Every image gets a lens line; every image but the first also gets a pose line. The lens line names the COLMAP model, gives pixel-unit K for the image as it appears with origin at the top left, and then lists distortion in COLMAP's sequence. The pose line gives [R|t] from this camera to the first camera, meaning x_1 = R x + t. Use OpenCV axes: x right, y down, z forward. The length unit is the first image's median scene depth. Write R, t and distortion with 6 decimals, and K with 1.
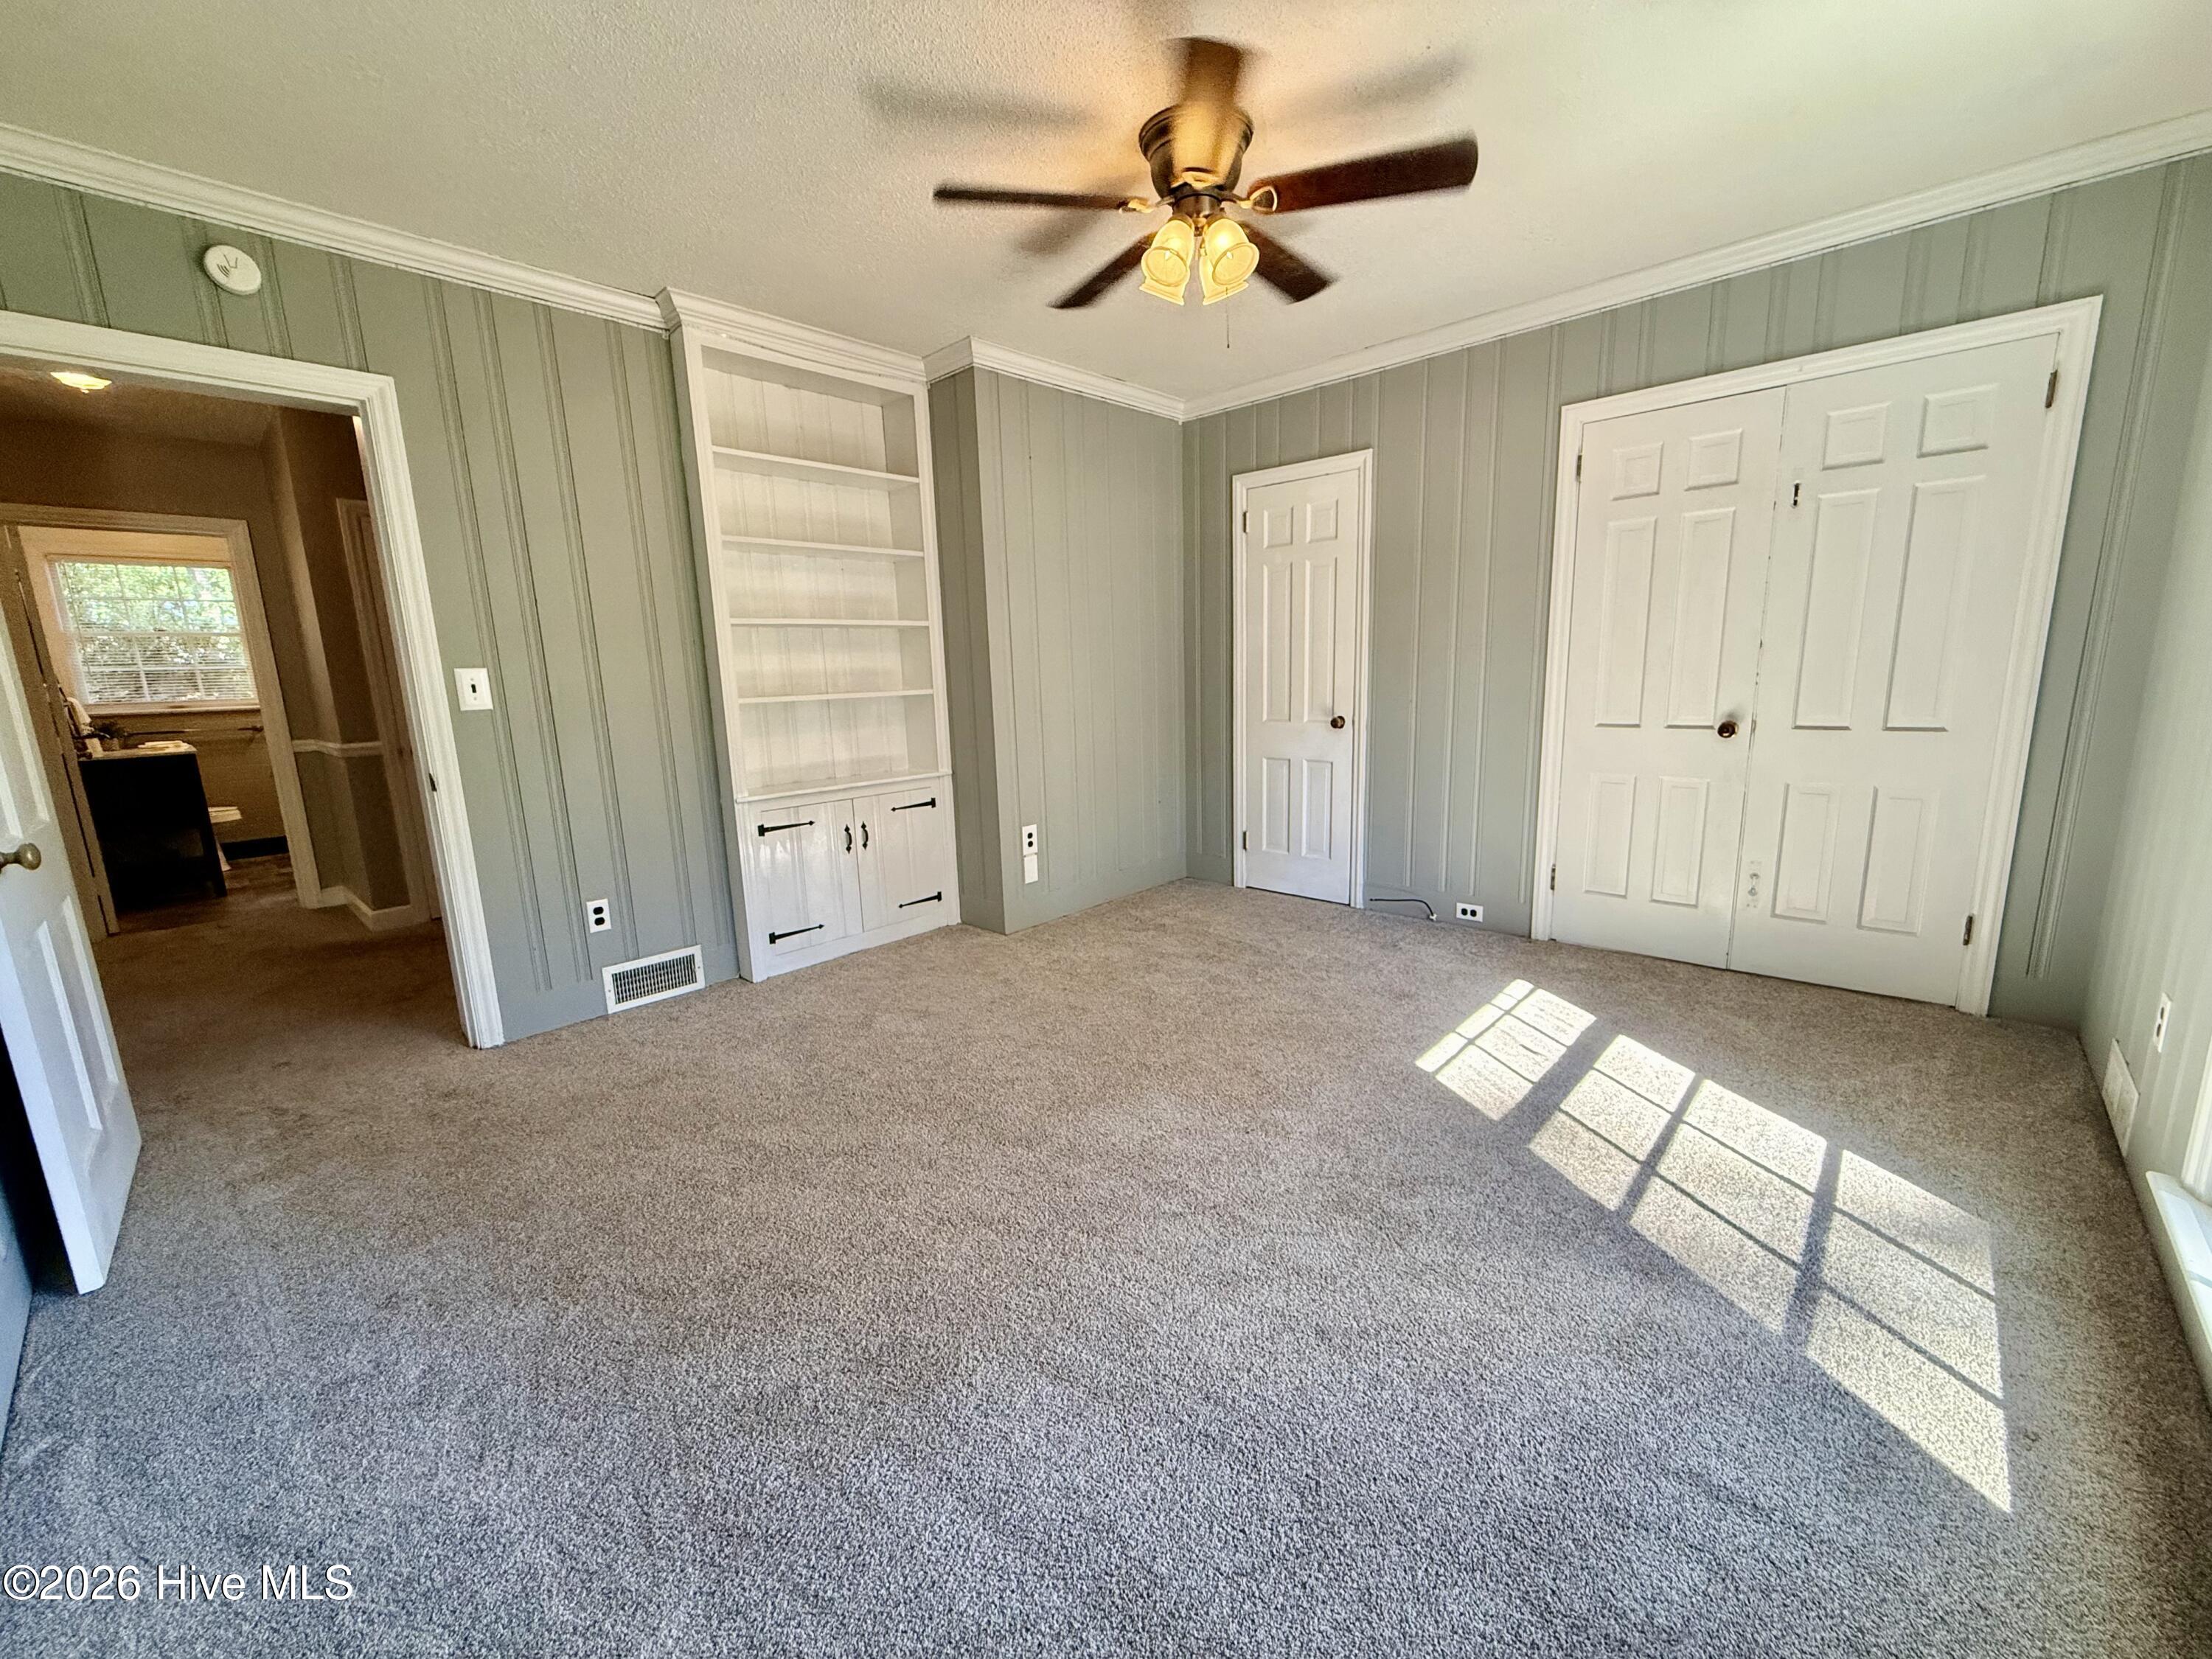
lens RADIAL K [[876.8, 0, 1104.5], [0, 876.8, 826.1], [0, 0, 1]] dist [-0.001857, -0.000955]
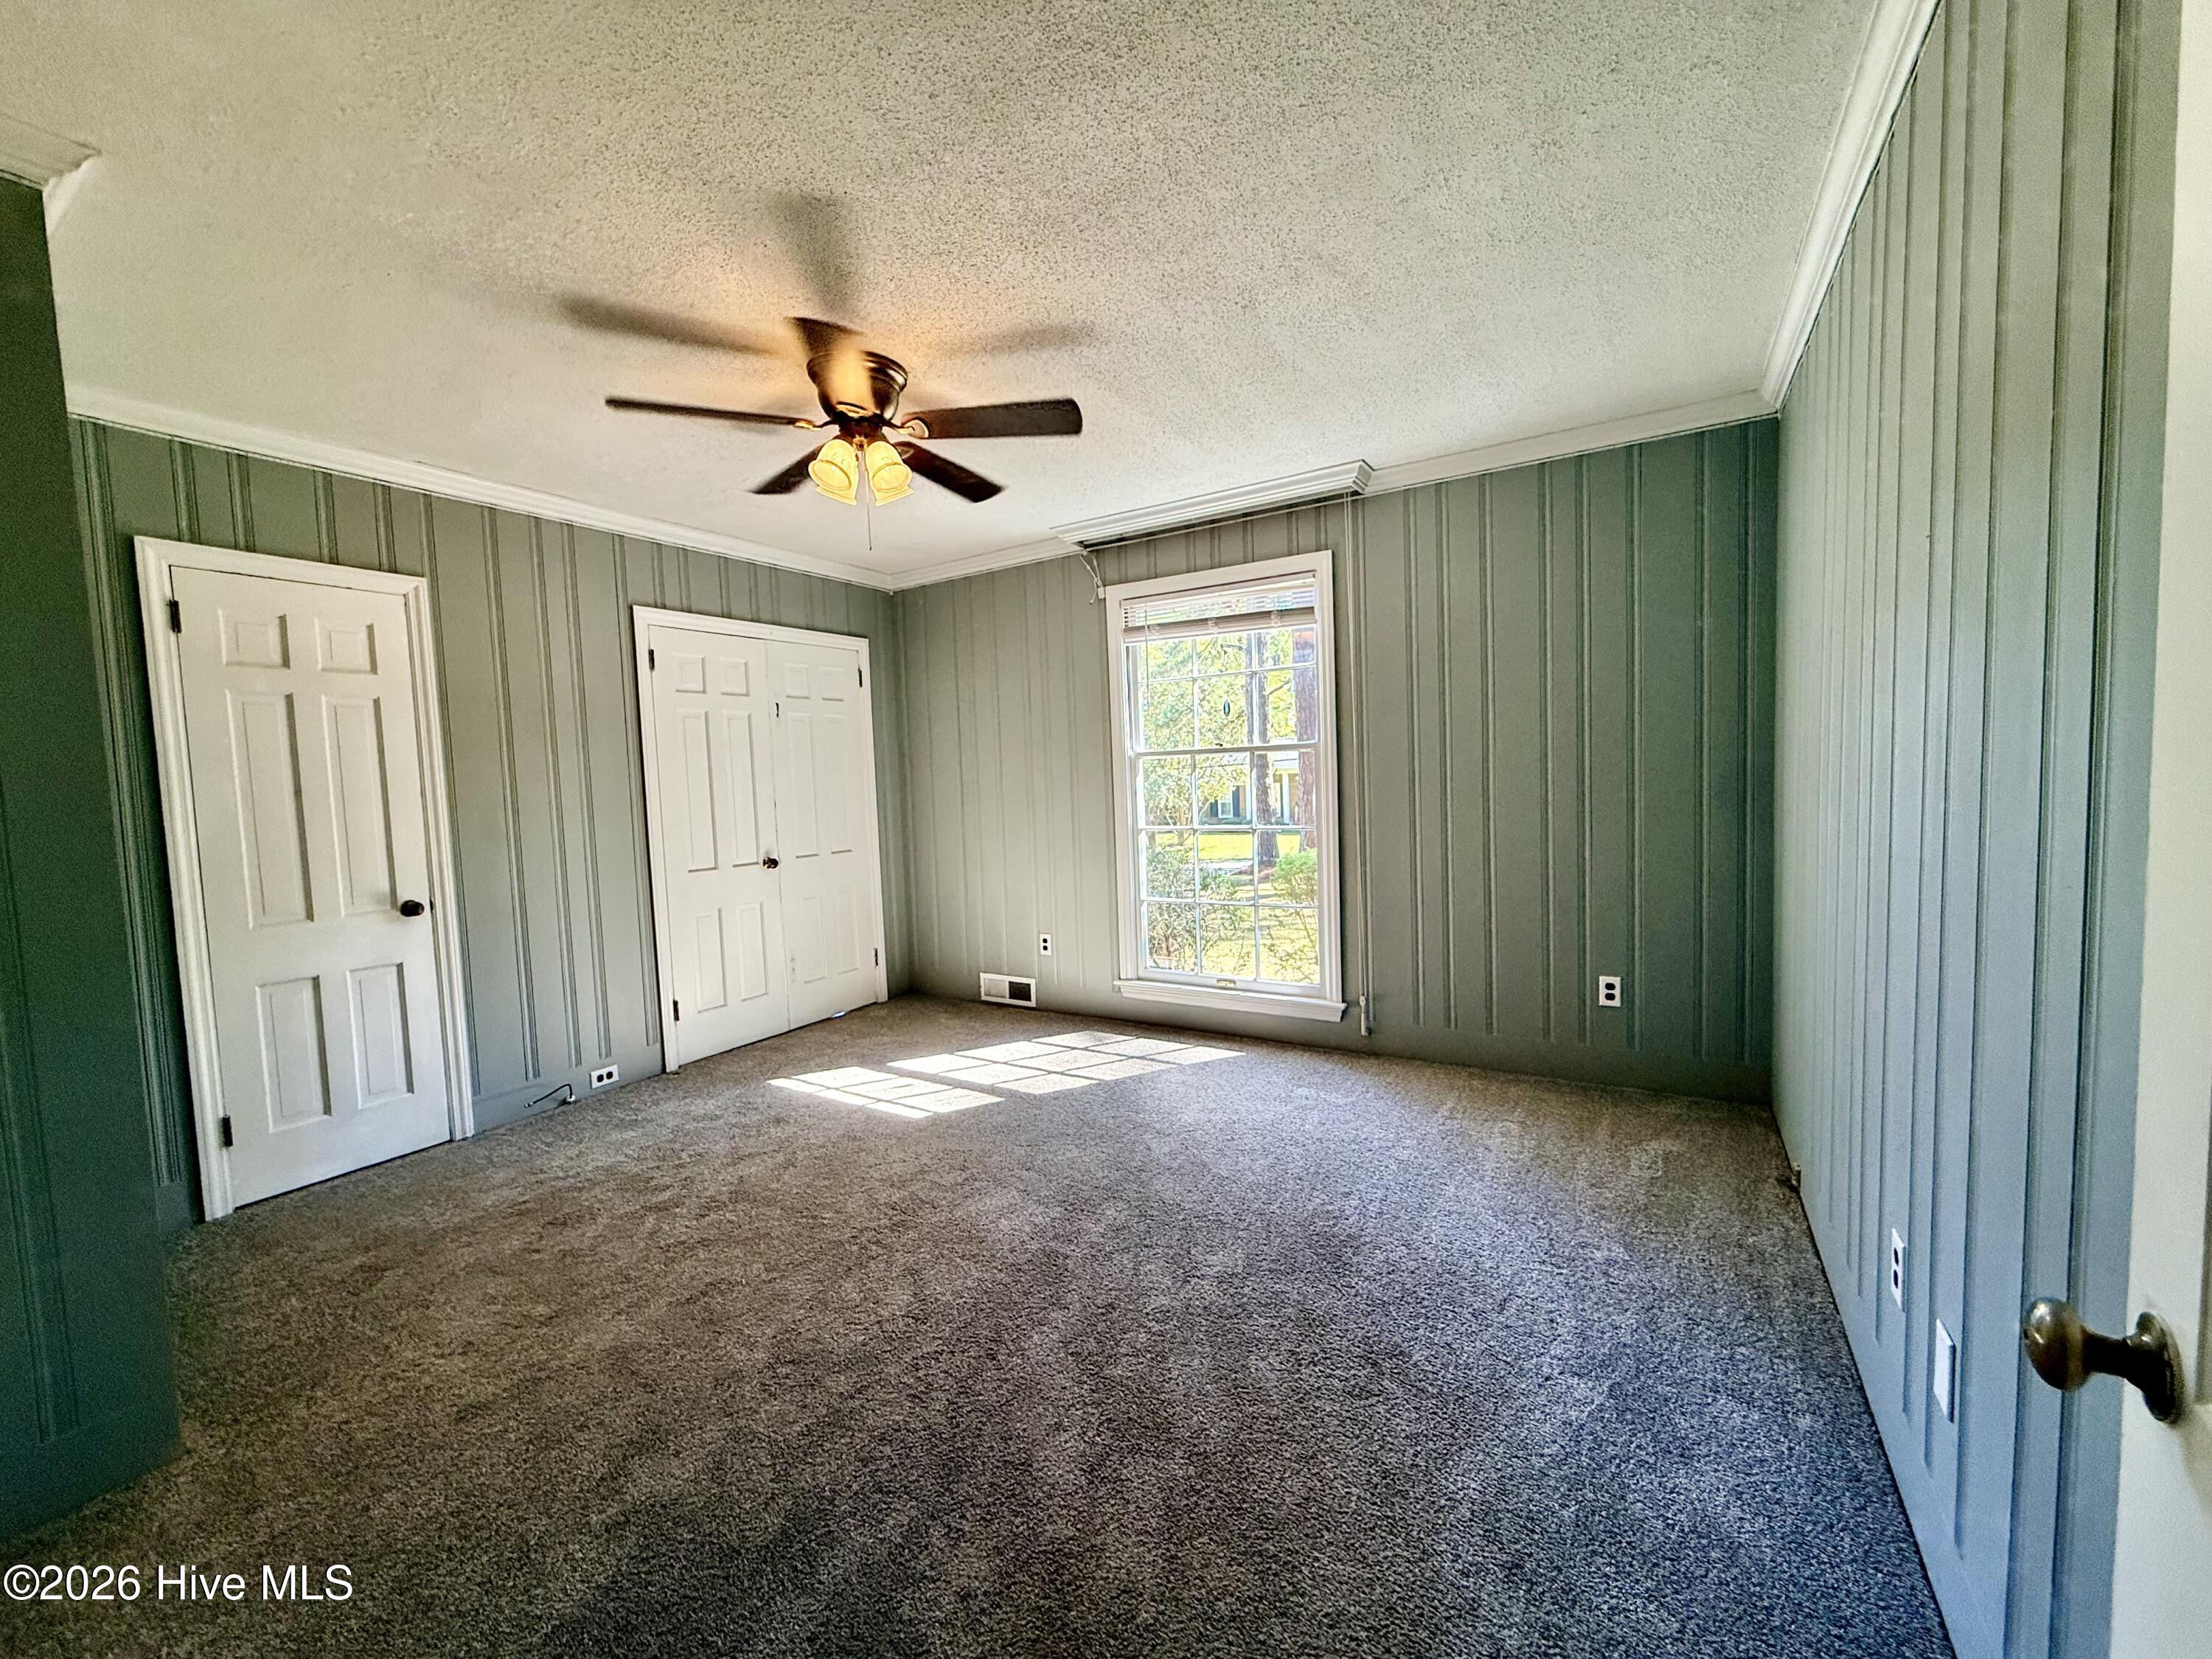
lens RADIAL K [[876.8, 0, 1106.1], [0, 876.8, 832.3], [0, 0, 1]] dist [-0.001857, -0.000955]
pose [[-0.190425, -0.026731, 0.981338, -0.793965], [0.215894, 0.974016, 0.068425, -0.139735], [-0.957668, 0.224895, -0.179706, 0.725191]]
